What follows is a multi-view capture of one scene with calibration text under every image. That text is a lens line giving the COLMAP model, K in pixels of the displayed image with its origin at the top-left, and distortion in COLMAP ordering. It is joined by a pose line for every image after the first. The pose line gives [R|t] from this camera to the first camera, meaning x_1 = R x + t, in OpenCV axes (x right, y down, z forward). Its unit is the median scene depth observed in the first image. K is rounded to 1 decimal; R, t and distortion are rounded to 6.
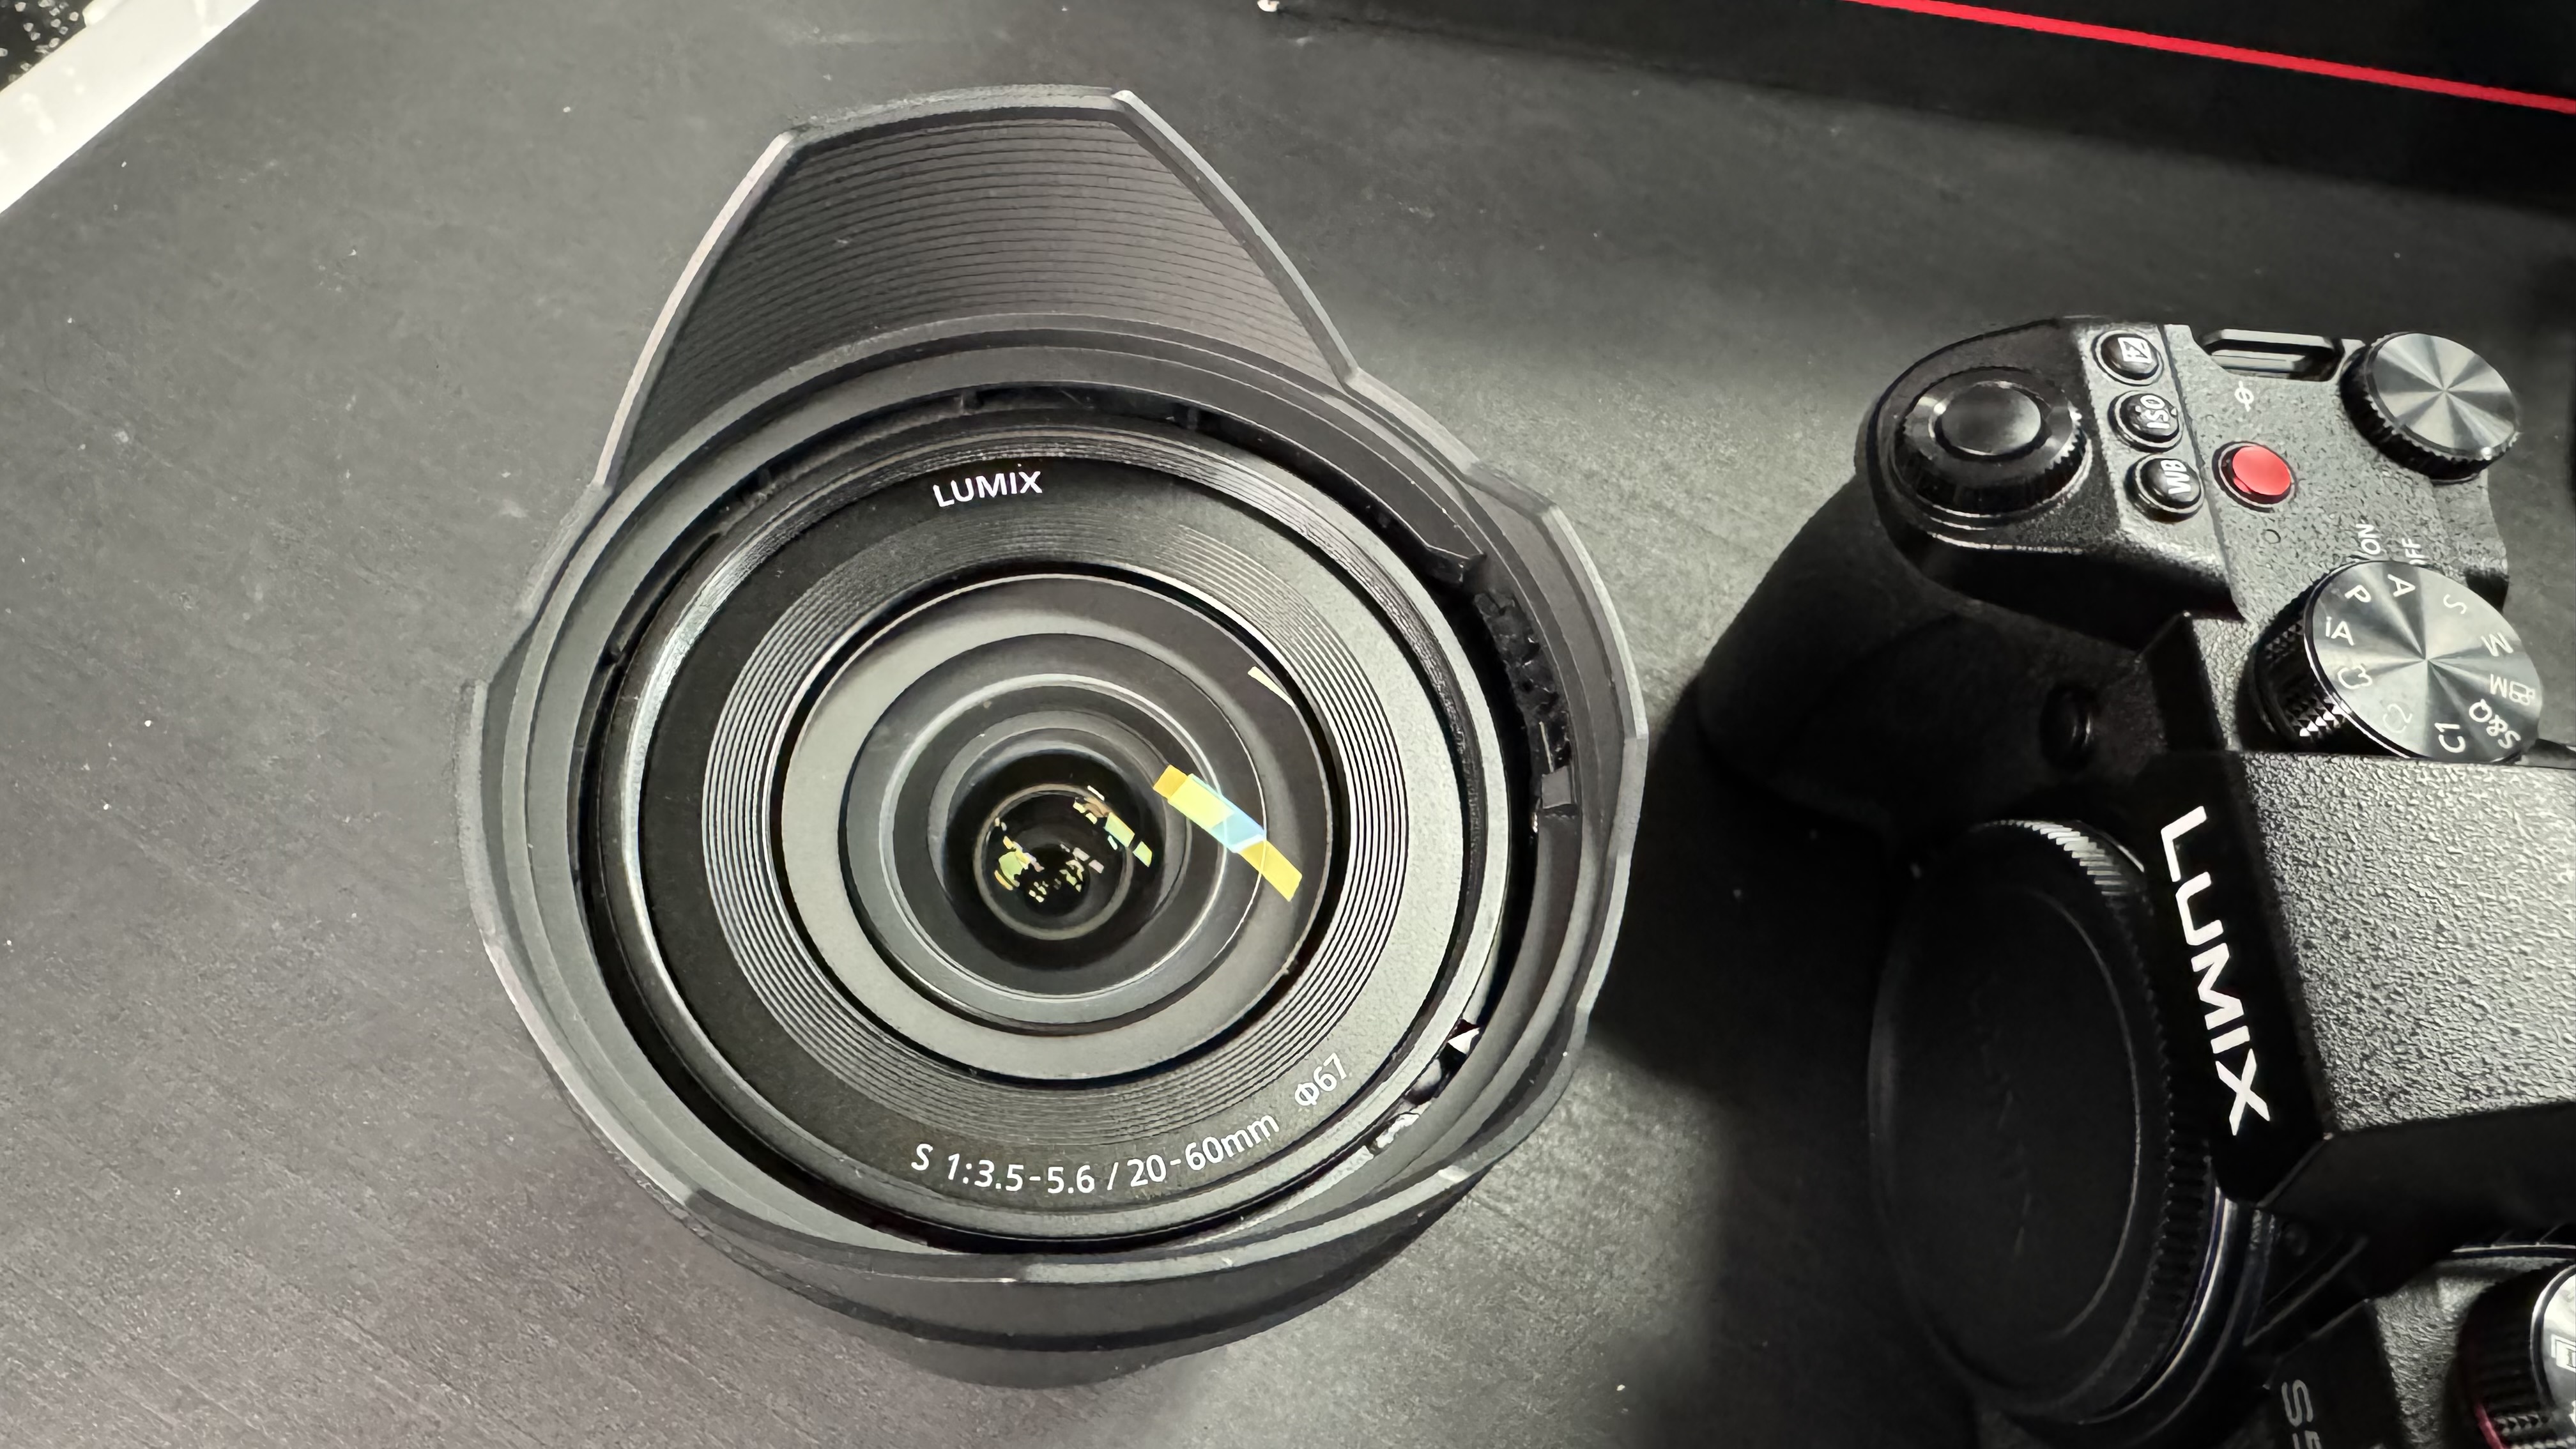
lens RADIAL K [[1738.8, 0, 1288.0], [0, 1738.8, 724.5], [0, 0, 1]] dist [-0.002125, 0.001888]
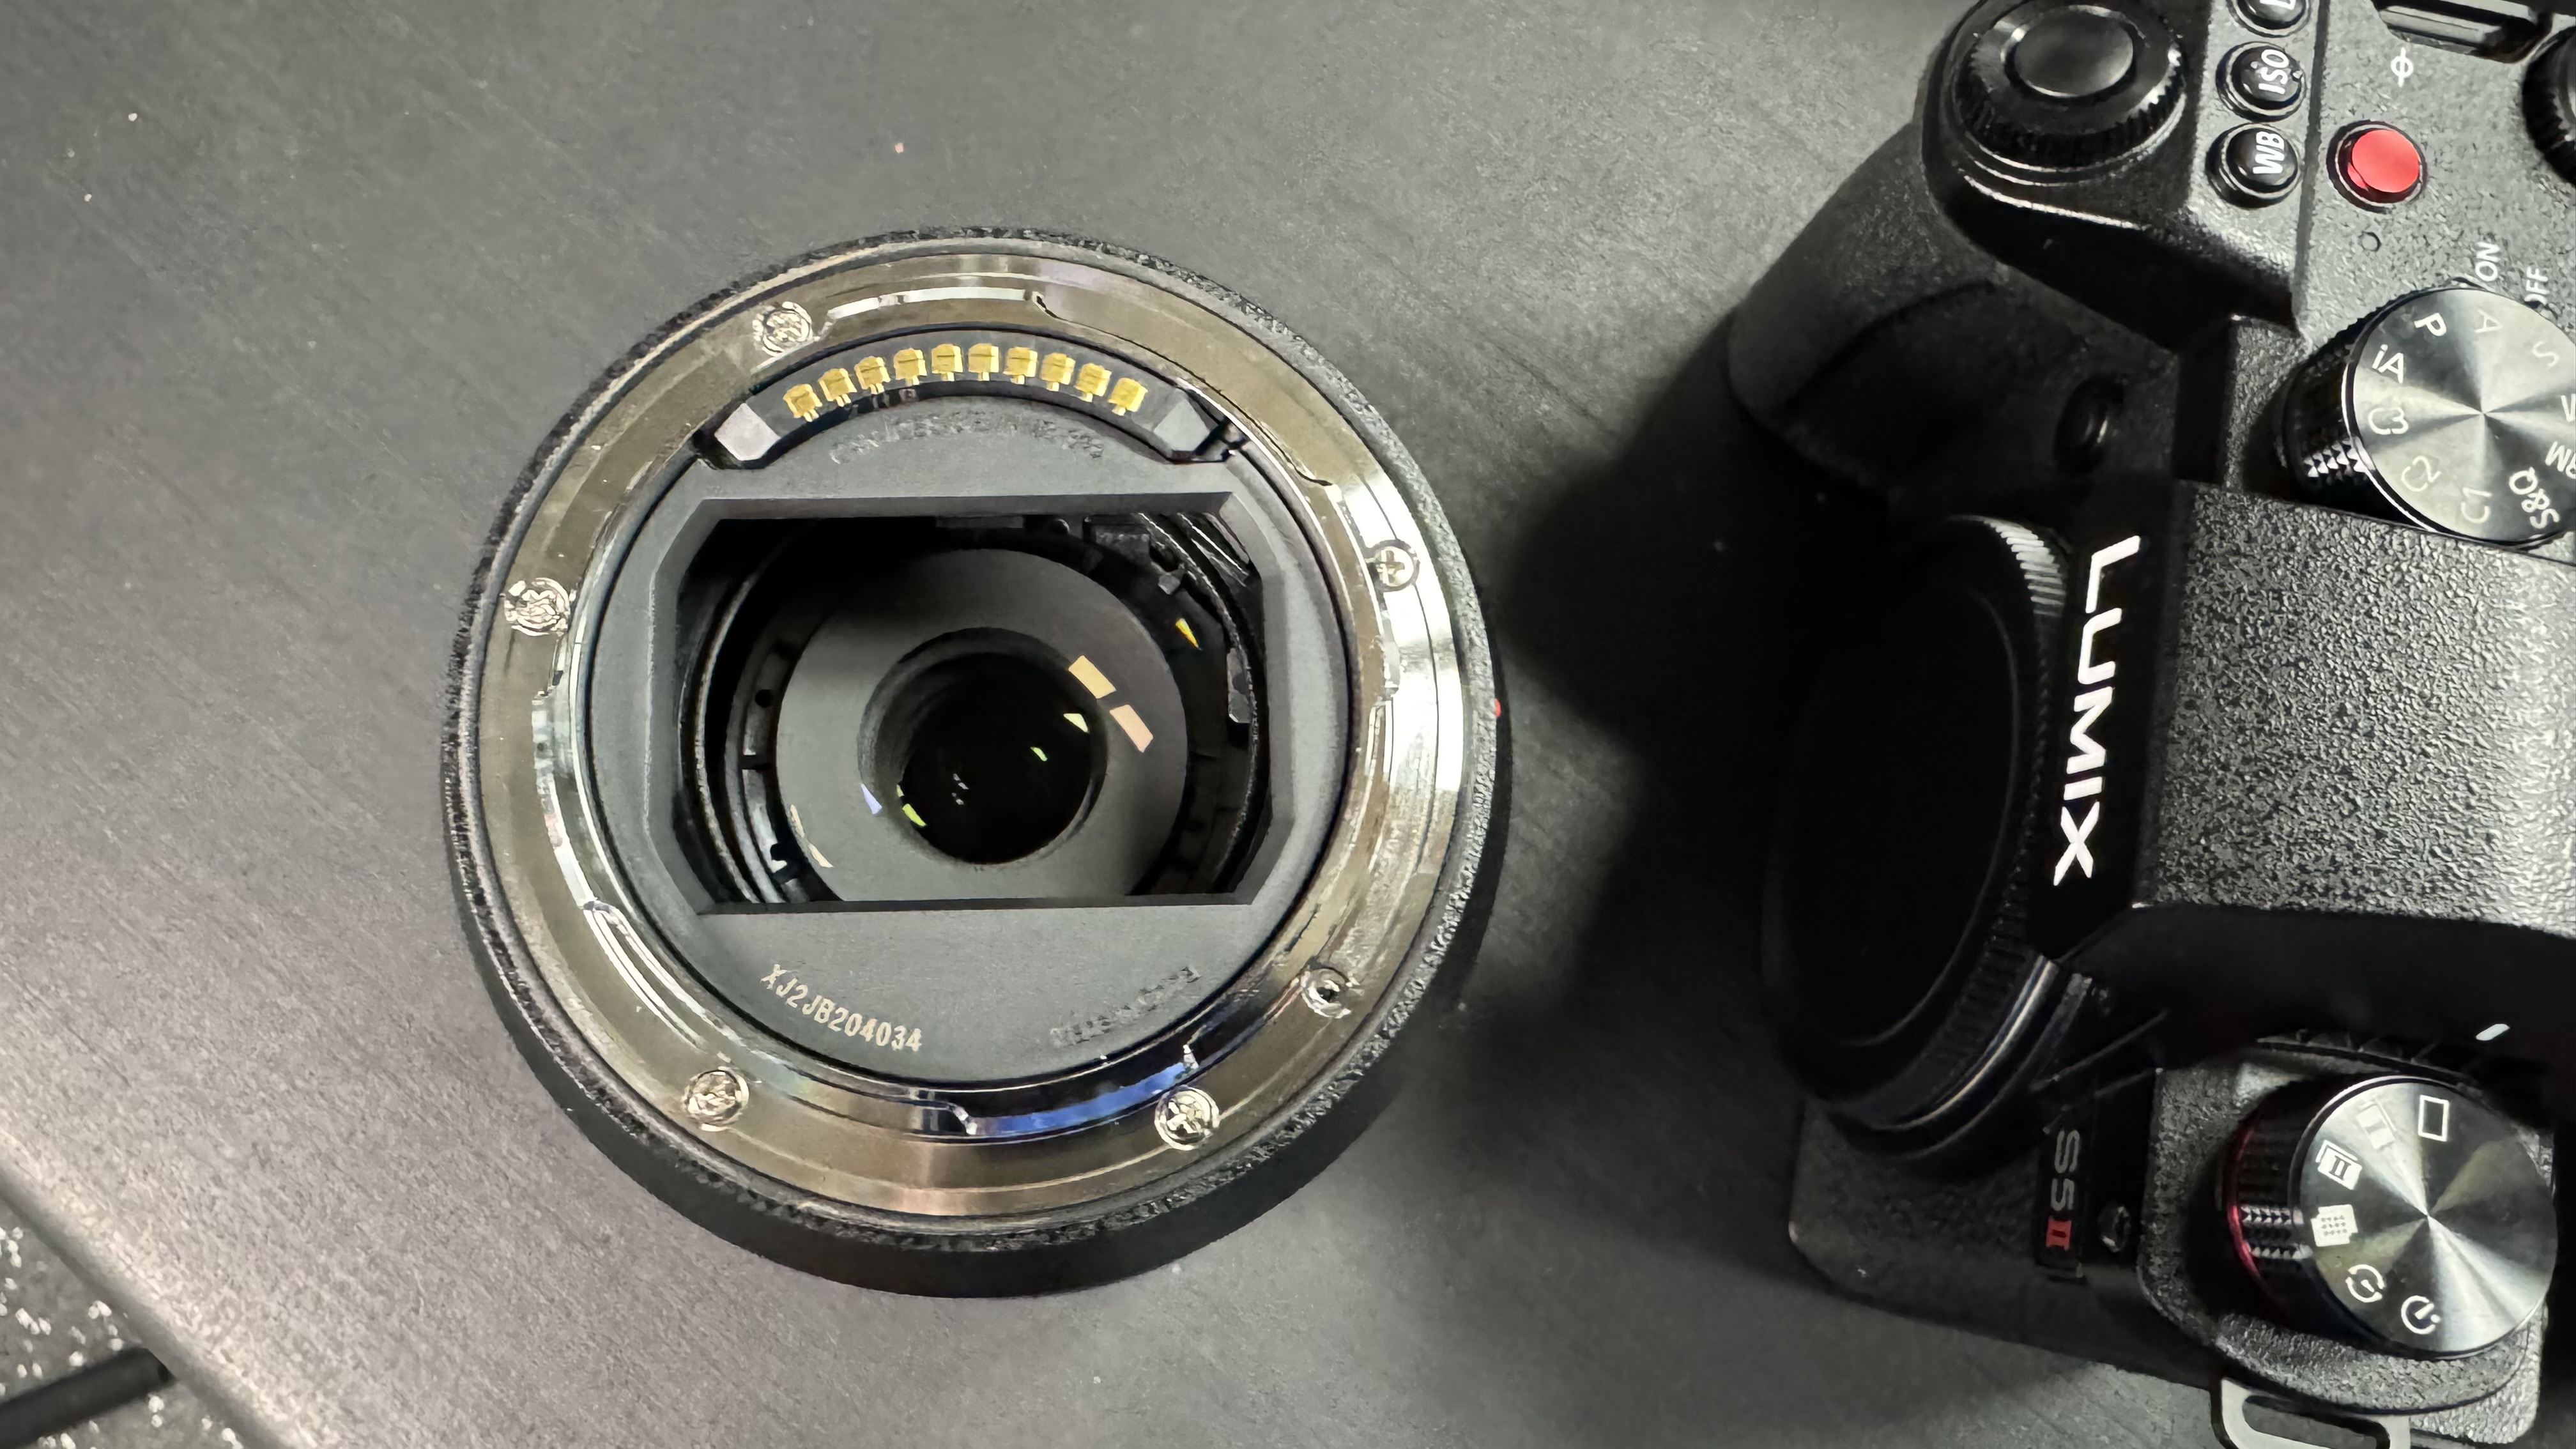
lens RADIAL K [[1755.1, 0, 1288.0], [0, 1755.1, 724.5], [0, 0, 1]] dist [-0.007117, 0.001544]
pose [[0.981813, 0.171419, -0.081607, 0.157749], [-0.146049, 0.956582, 0.252232, -0.020481], [0.121301, -0.235726, 0.964220, 0.042783]]
